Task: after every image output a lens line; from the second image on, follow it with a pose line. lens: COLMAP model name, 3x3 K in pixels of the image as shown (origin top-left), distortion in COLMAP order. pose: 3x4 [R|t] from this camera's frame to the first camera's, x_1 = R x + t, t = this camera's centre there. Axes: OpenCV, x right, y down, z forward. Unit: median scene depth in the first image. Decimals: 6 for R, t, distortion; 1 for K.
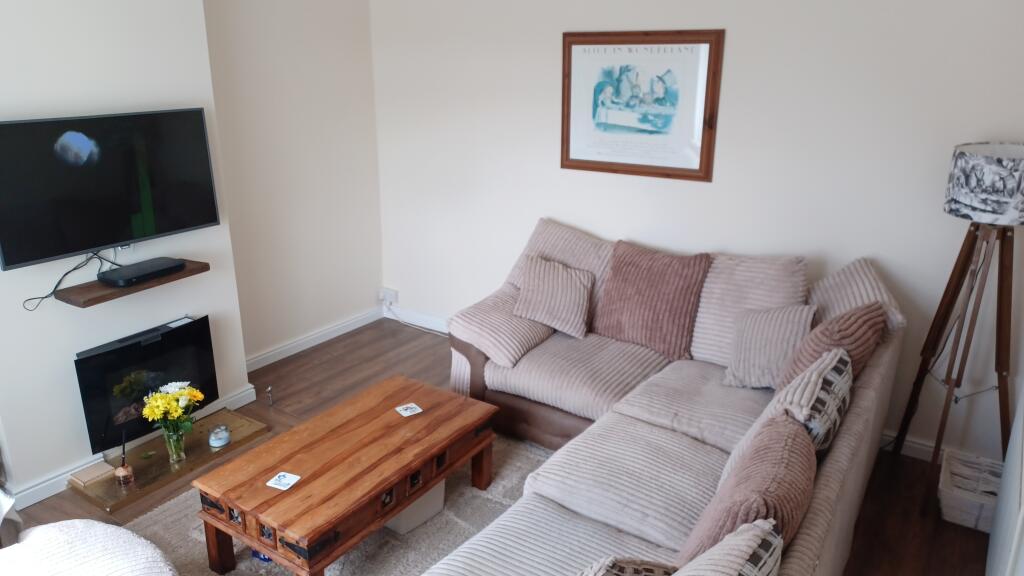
lens RADIAL K [[727.7, 0, 513.3], [0, 727.7, 281.5], [0, 0, 1]] dist [0.084561, -0.117569]
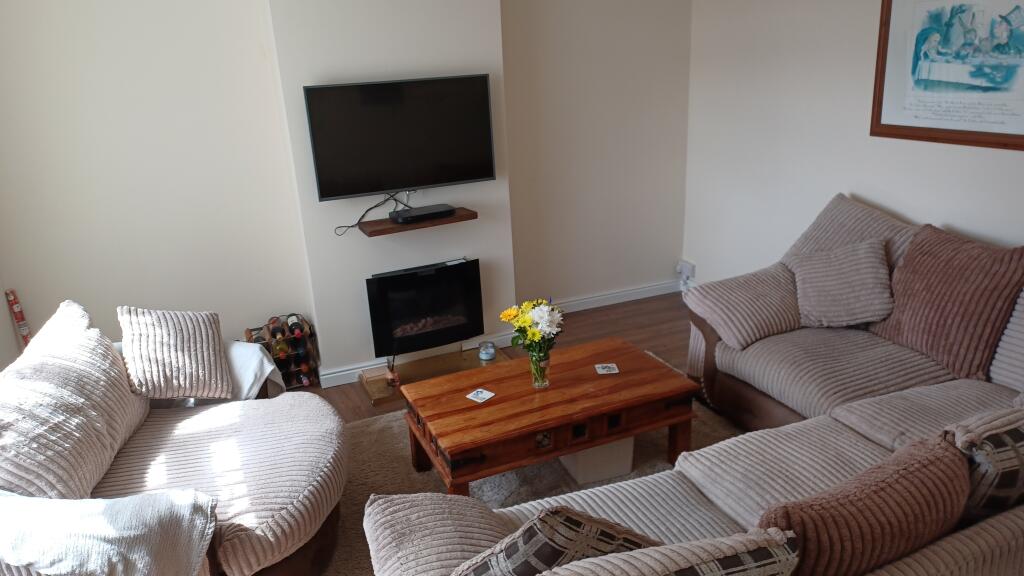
lens RADIAL K [[739.3, 0, 502.4], [0, 739.3, 287.7], [0, 0, 1]] dist [0.007083, 0.005879]
pose [[0.834714, 0.124220, -0.536490, 0.232849], [-0.109543, 0.992211, 0.059303, 0.018296], [0.539678, 0.009268, 0.841821, 0.060184]]
